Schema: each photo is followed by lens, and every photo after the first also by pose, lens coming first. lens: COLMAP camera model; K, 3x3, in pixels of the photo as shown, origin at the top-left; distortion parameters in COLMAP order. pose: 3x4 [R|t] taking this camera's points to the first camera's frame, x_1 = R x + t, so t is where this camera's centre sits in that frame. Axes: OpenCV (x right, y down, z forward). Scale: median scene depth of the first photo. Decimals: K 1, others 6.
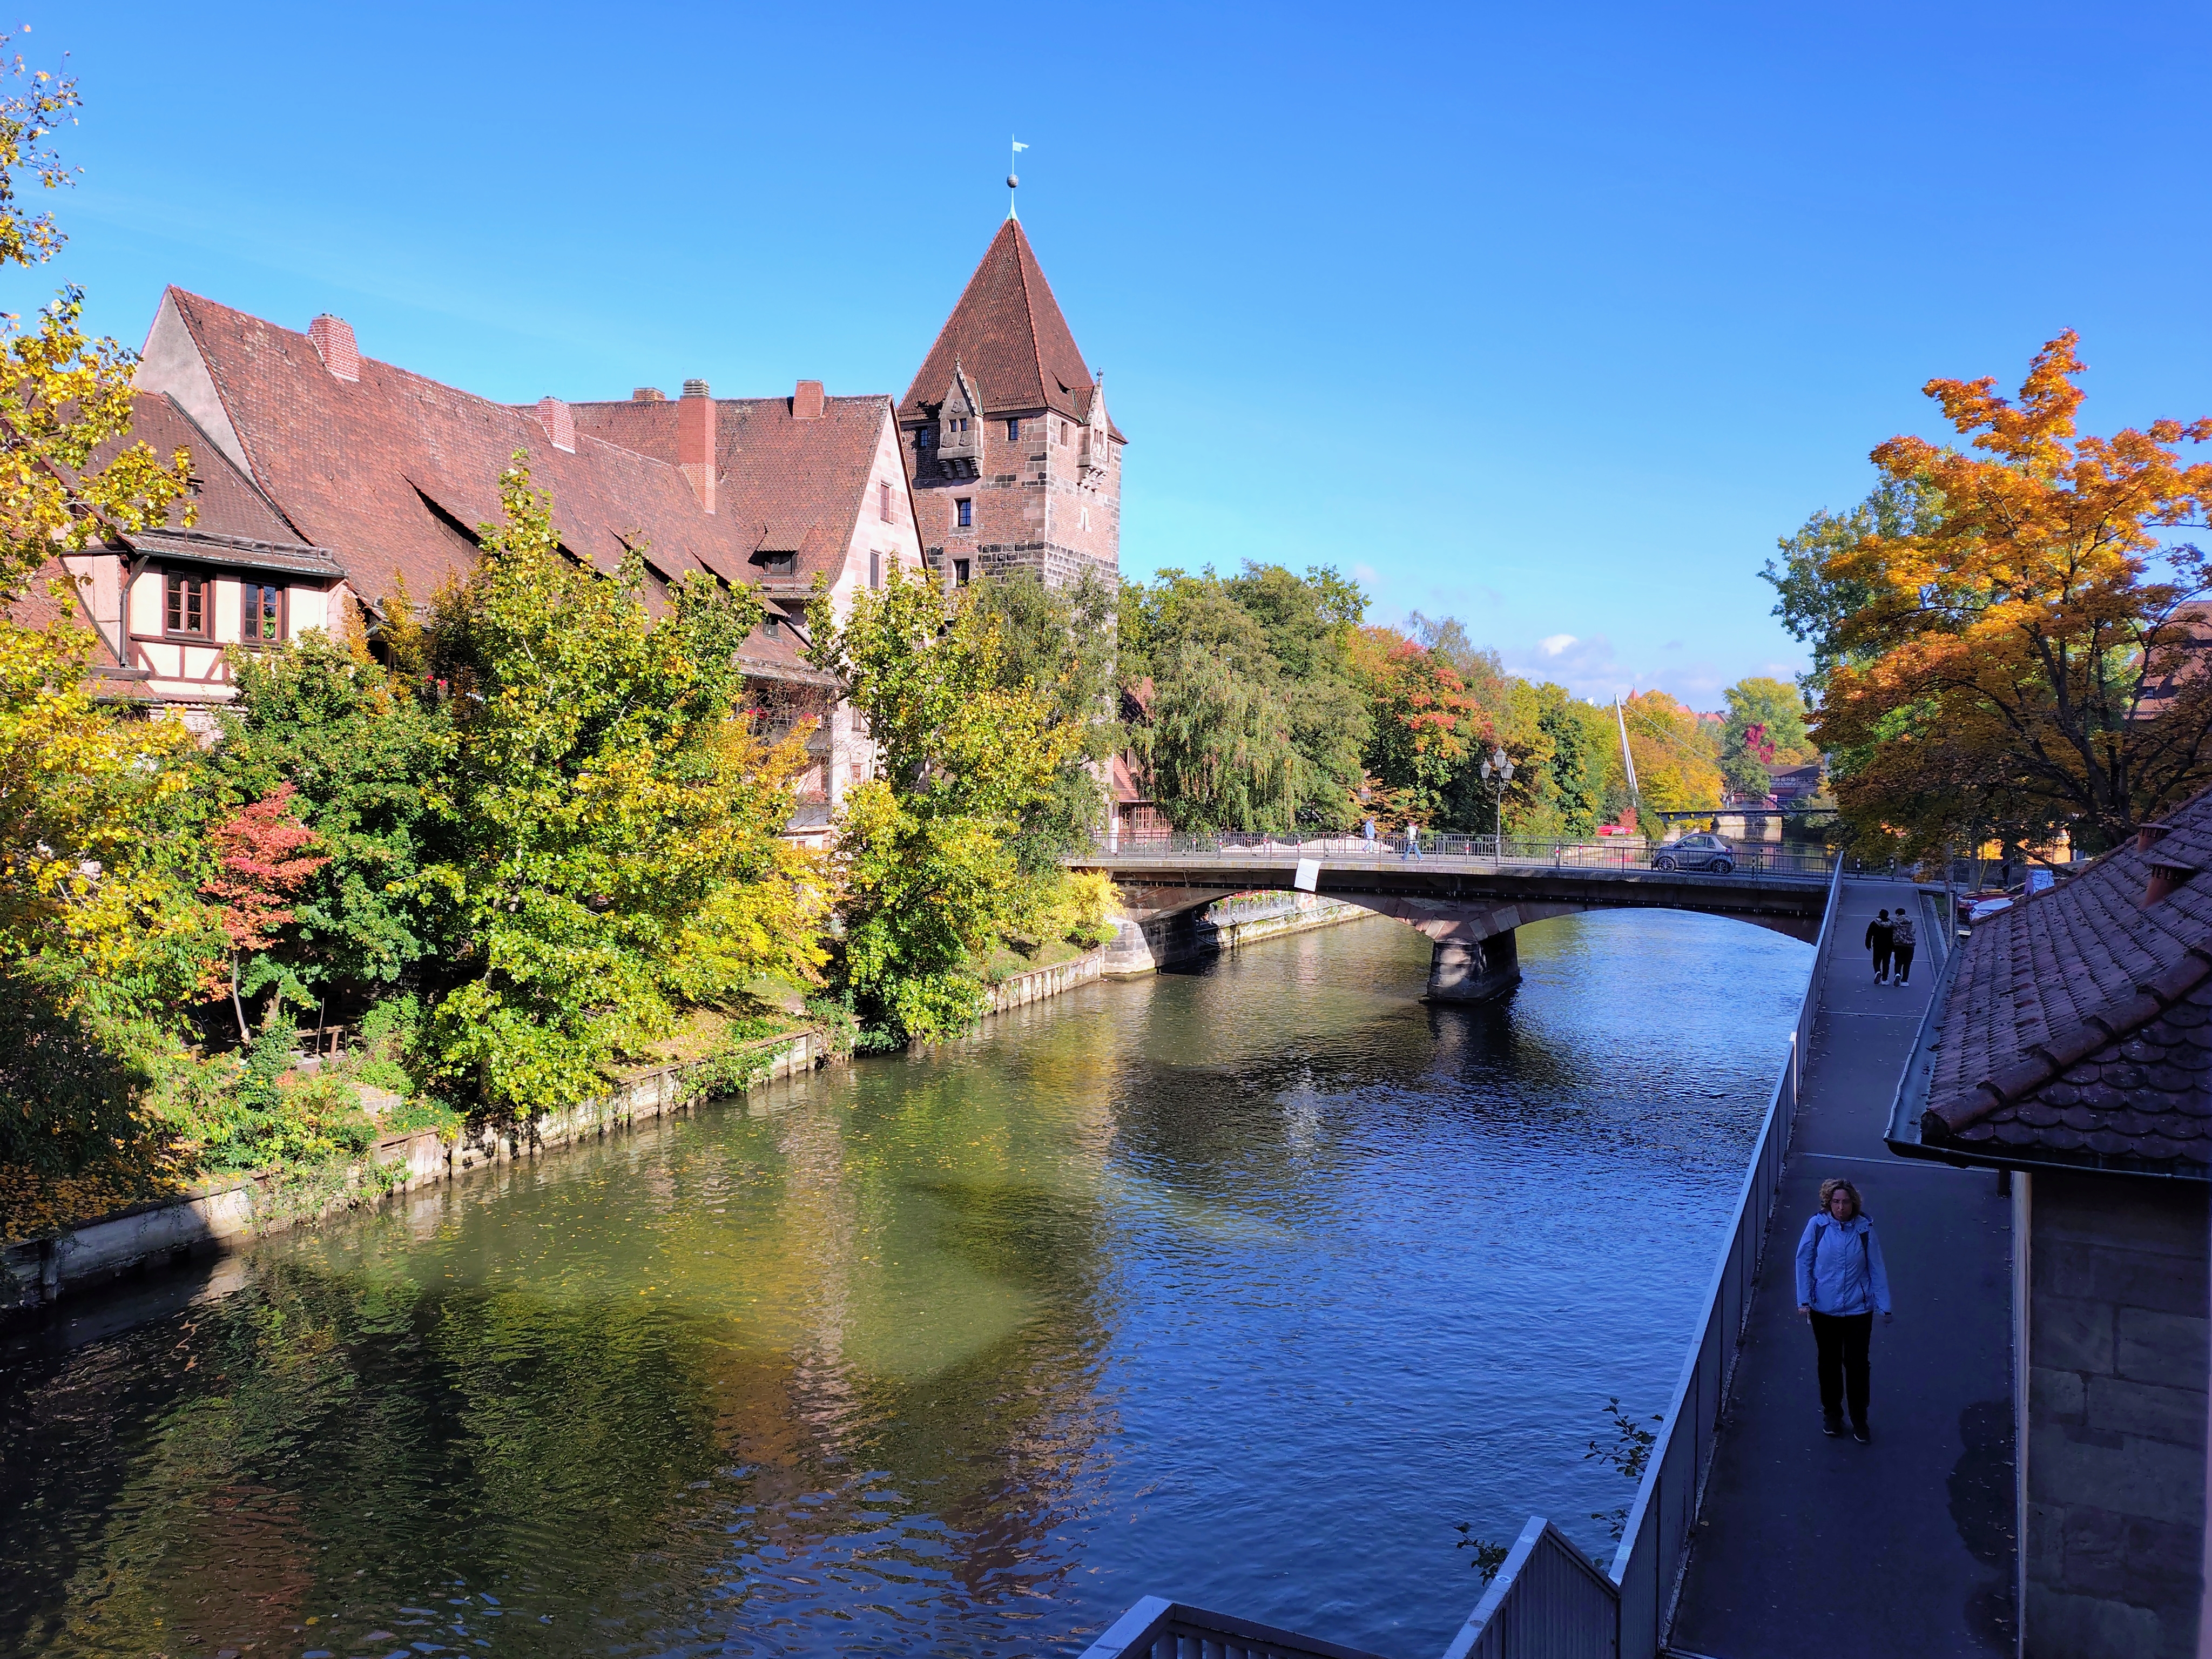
lens RADIAL K [[1611.7, 0, 1100.9], [0, 1611.7, 829.4], [0, 0, 1]] dist [0.130723, -0.169318]
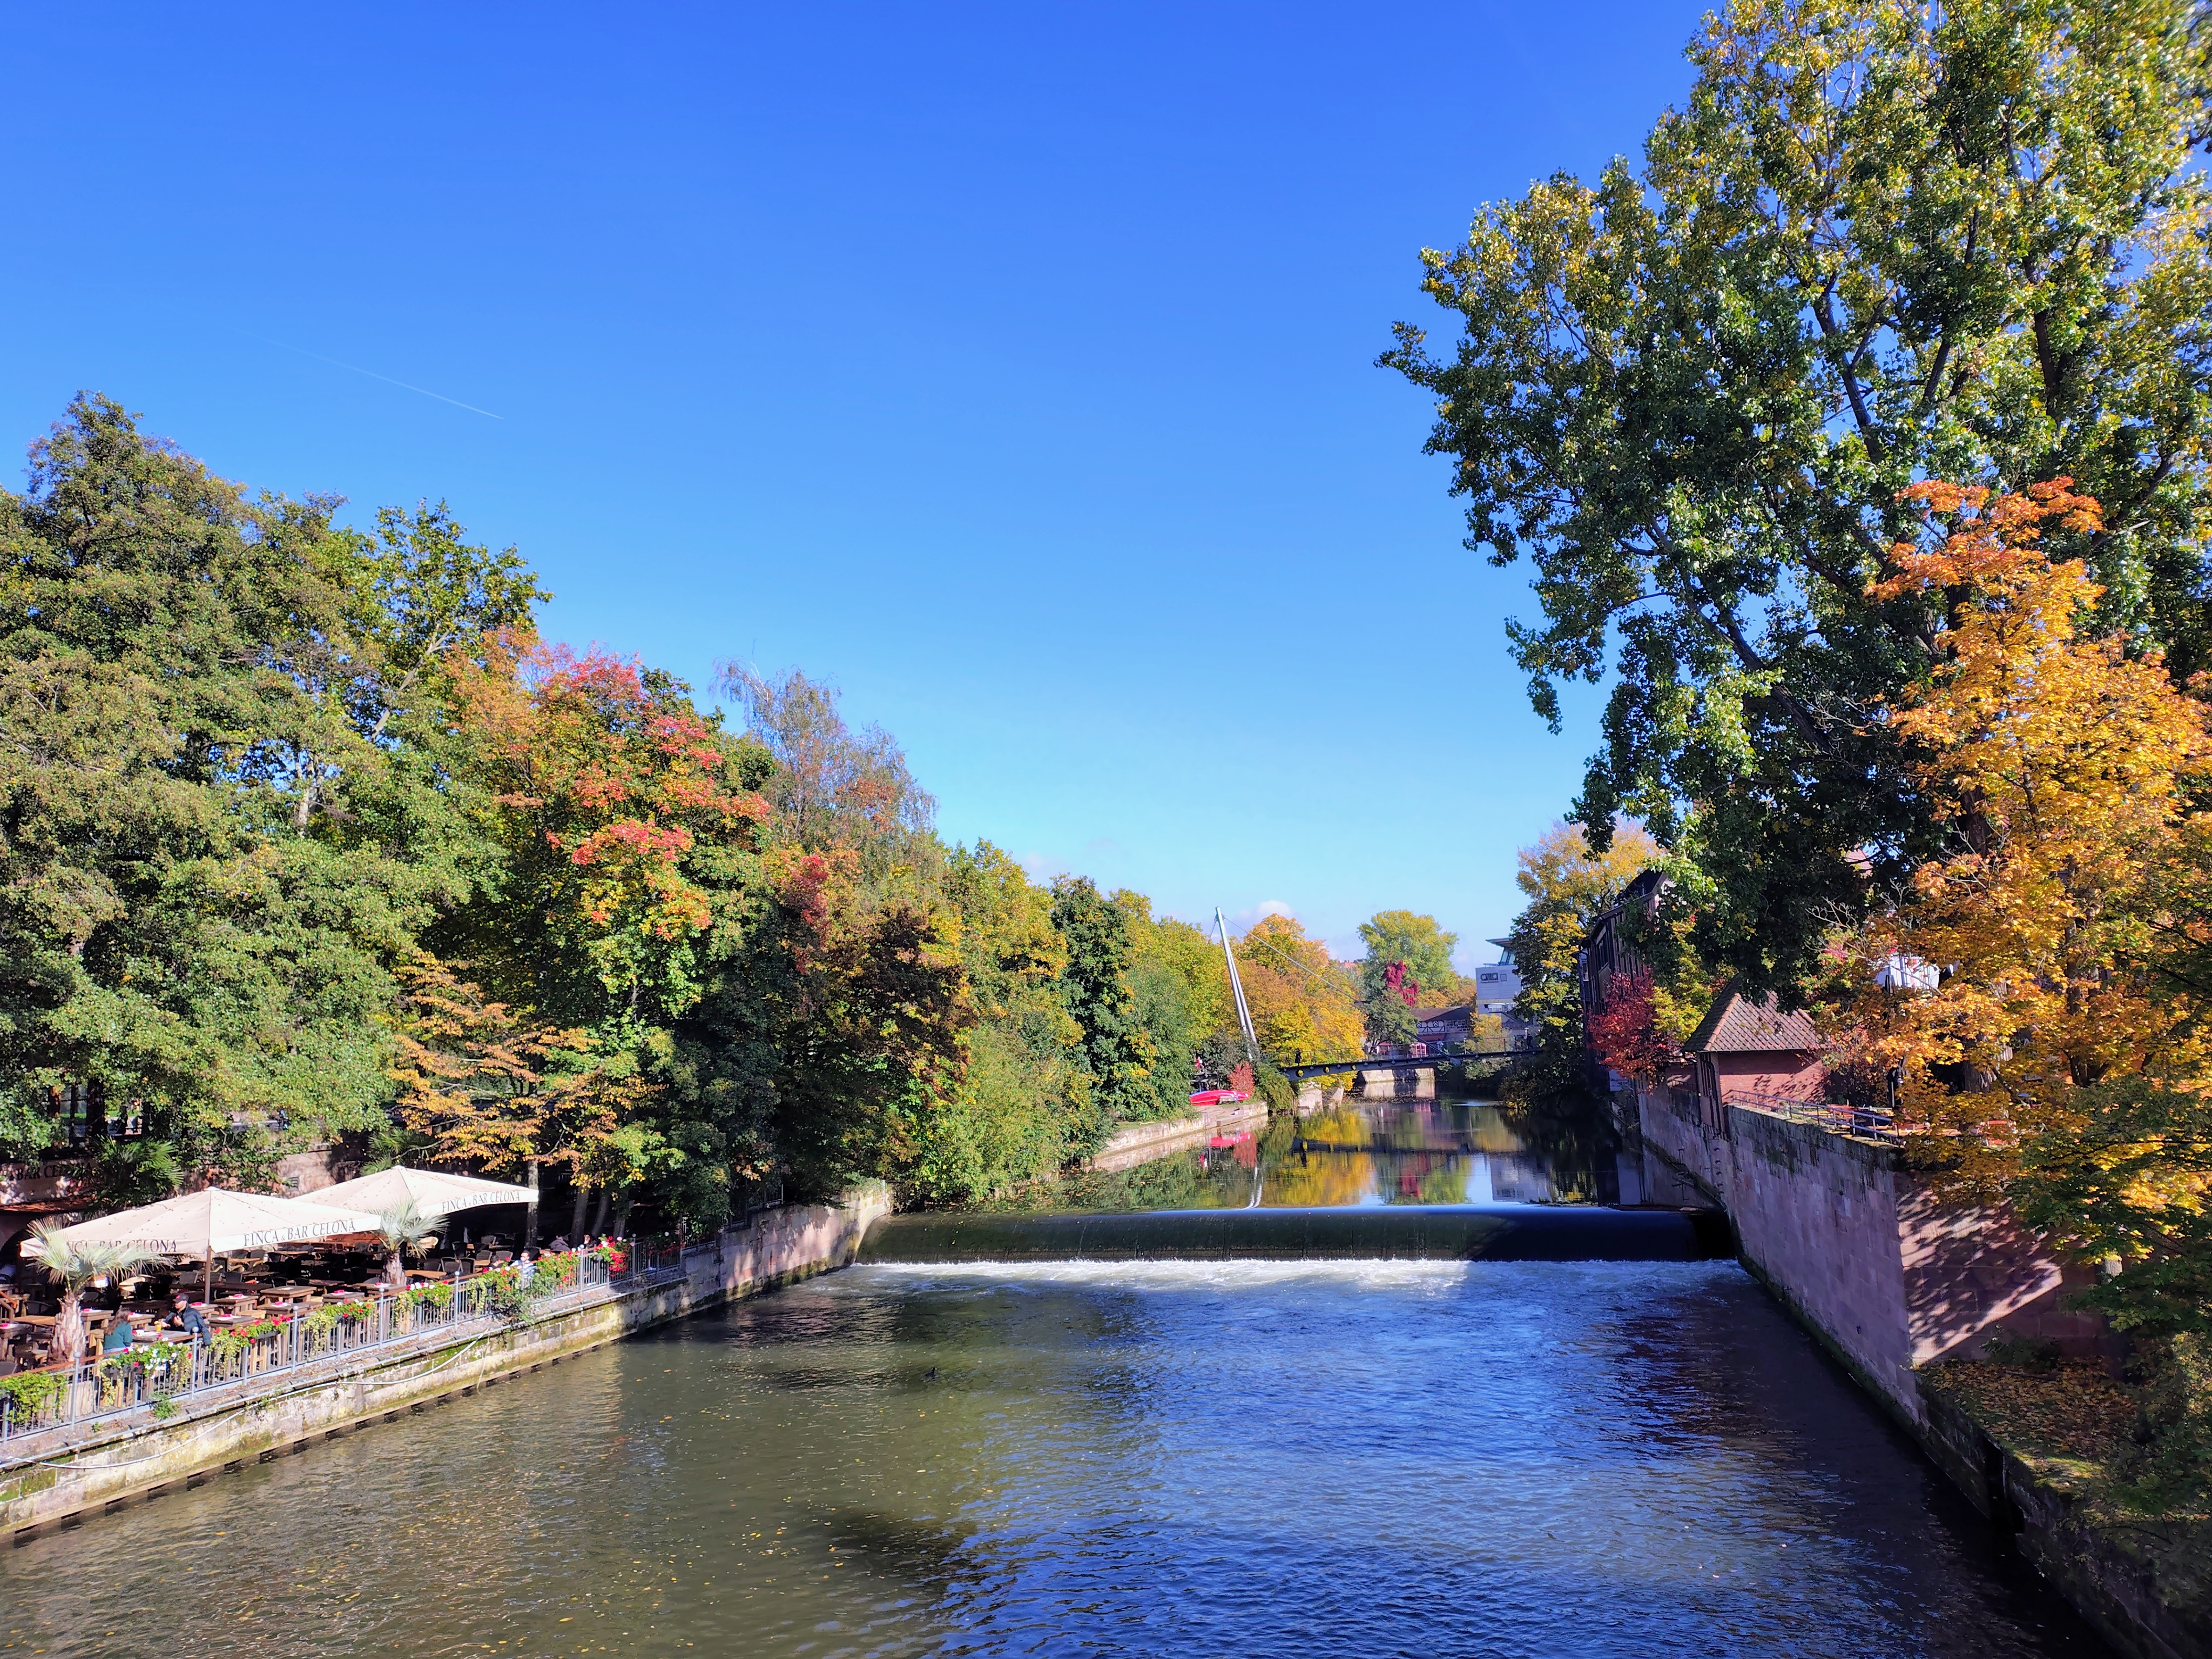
lens RADIAL K [[1614.5, 0, 1108.5], [0, 1614.5, 823.1], [0, 0, 1]] dist [0.123022, -0.174441]
pose [[0.978040, -0.017431, 0.207686, 0.144777], [0.053240, 0.984330, -0.168105, -0.000582], [-0.201502, 0.175470, 0.963643, 0.372388]]
